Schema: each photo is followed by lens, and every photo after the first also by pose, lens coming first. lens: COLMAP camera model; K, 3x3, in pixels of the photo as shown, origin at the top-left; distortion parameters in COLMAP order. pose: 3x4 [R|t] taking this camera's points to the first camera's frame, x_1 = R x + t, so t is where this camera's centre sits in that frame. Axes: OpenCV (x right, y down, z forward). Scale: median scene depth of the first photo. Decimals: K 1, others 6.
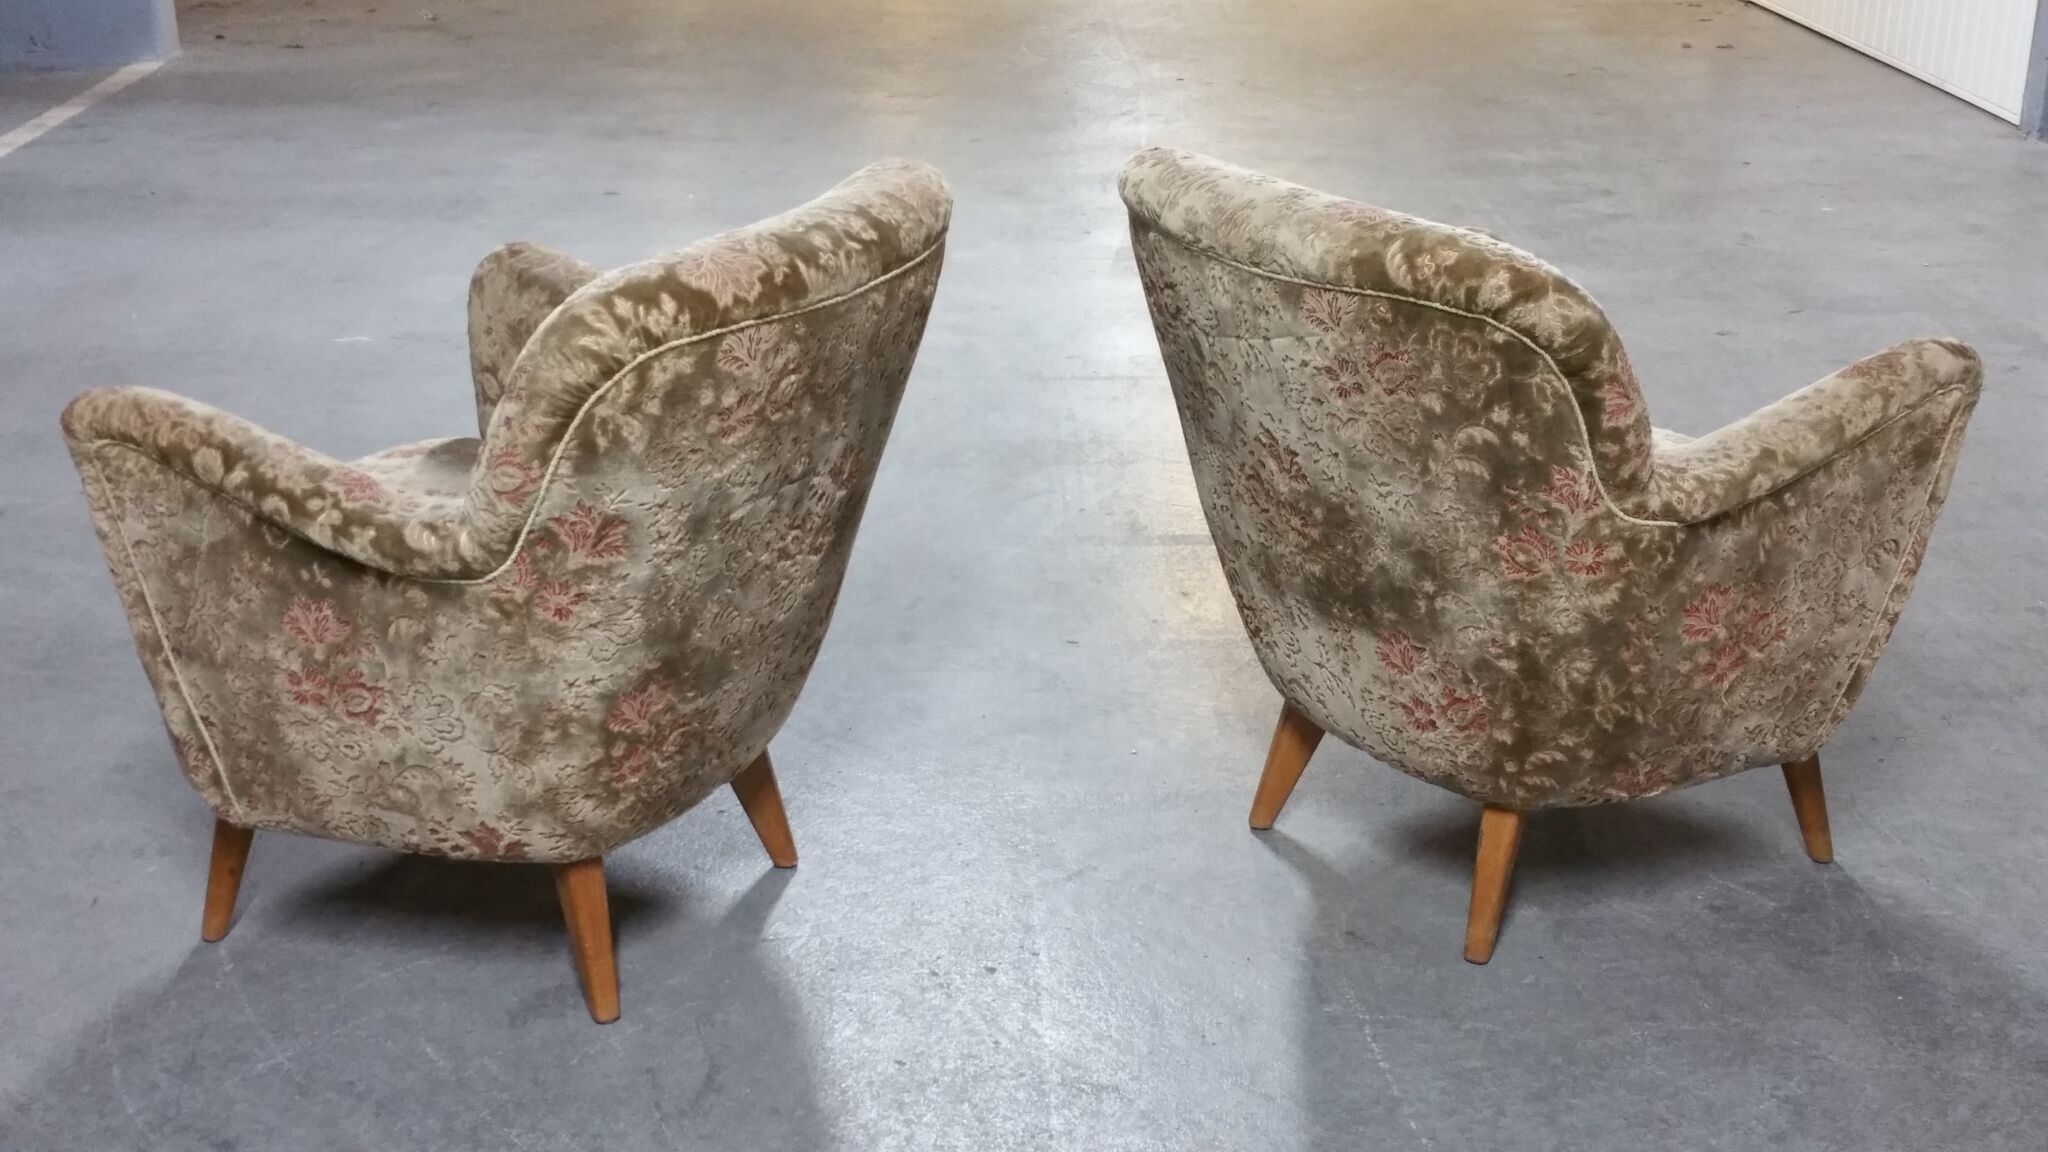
lens RADIAL K [[2408.2, 0, 1020.2], [0, 2408.2, 630.9], [0, 0, 1]] dist [0.113833, -0.031356]
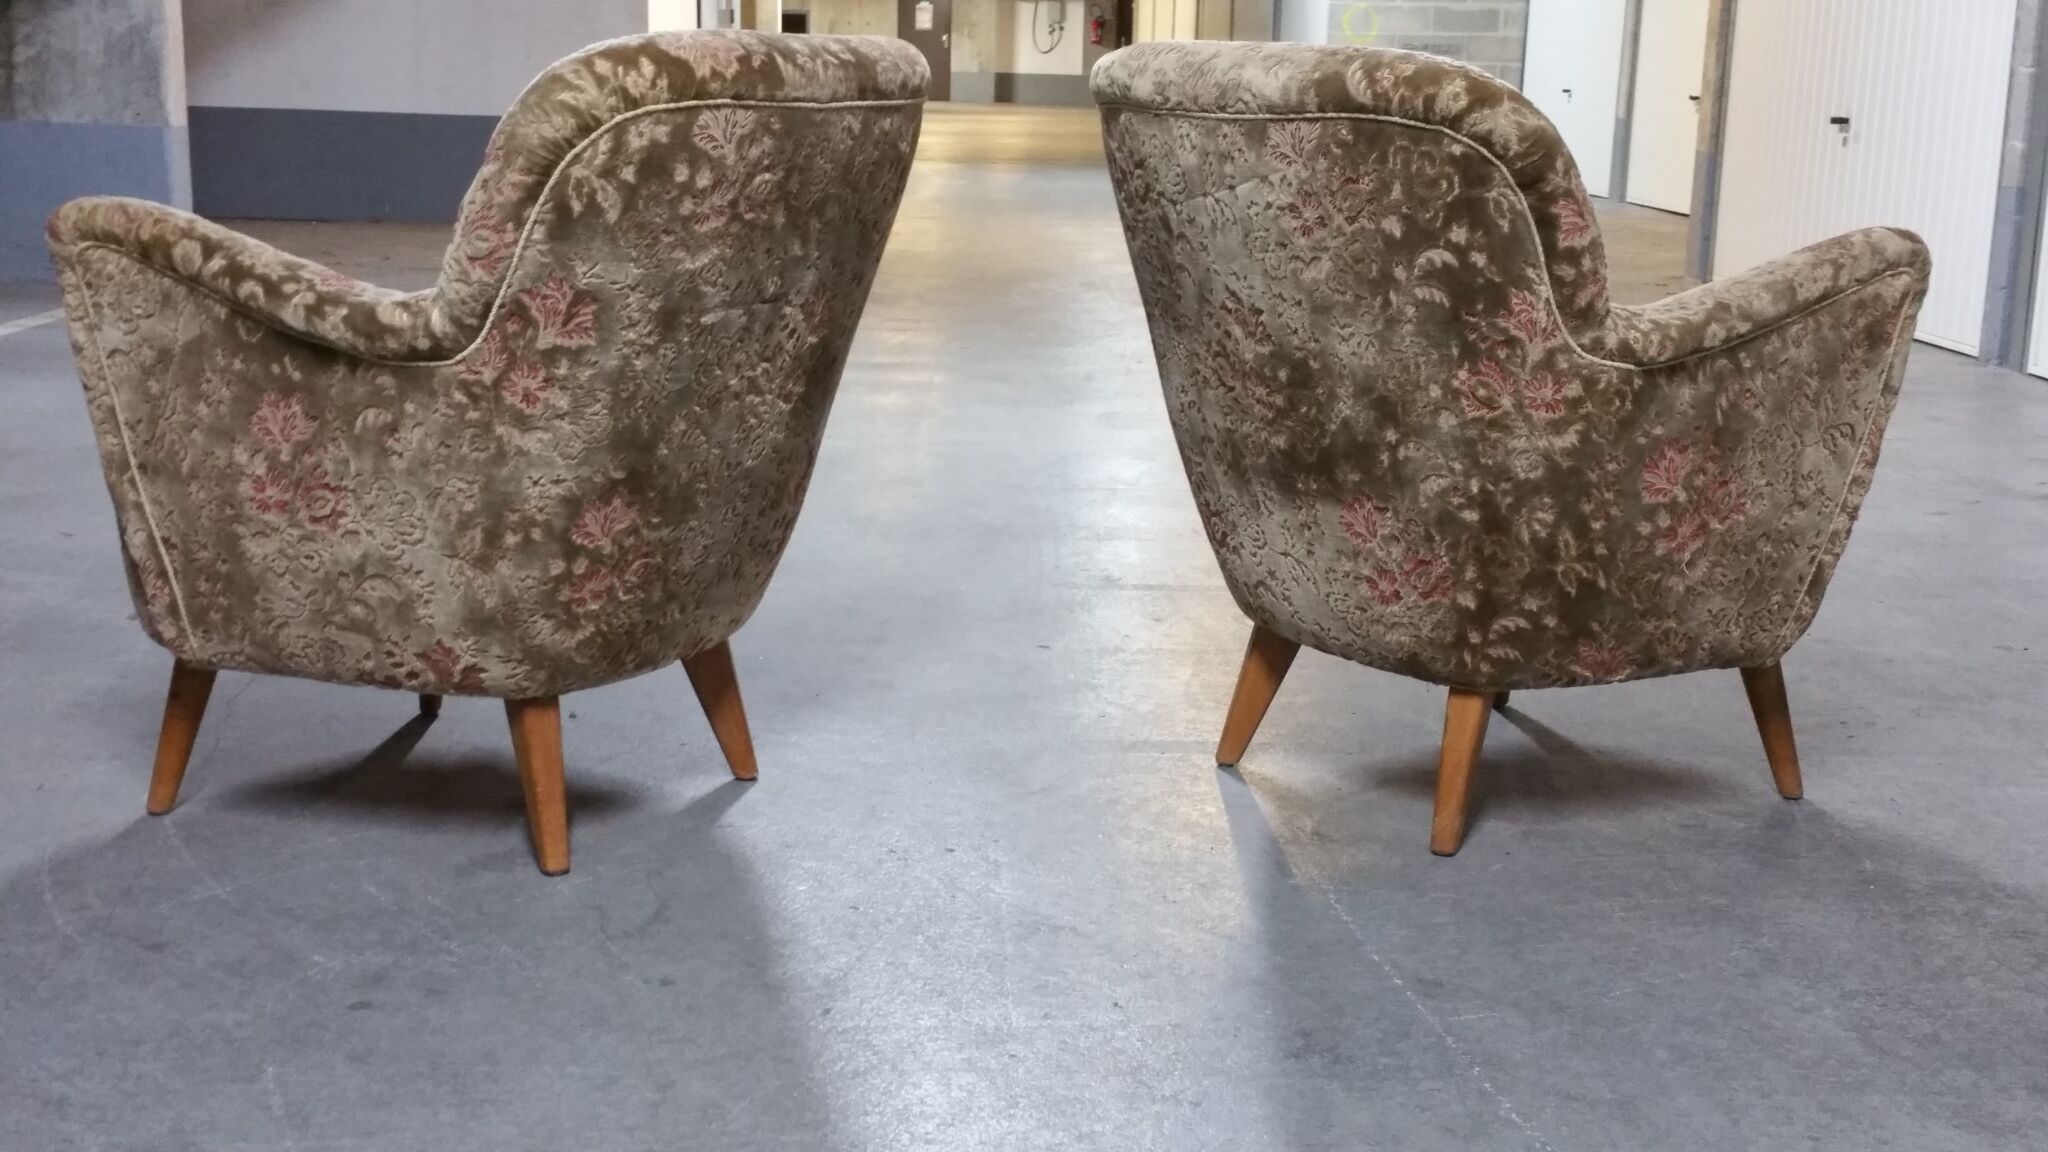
lens RADIAL K [[2400.5, 0, 1024.3], [0, 2400.5, 617.8], [0, 0, 1]] dist [0.122807, -0.059917]
pose [[0.999768, 0.021102, 0.004257, 0.013229], [-0.020120, 0.986278, -0.163863, 0.227514], [-0.007657, 0.163739, 0.986474, 0.020024]]
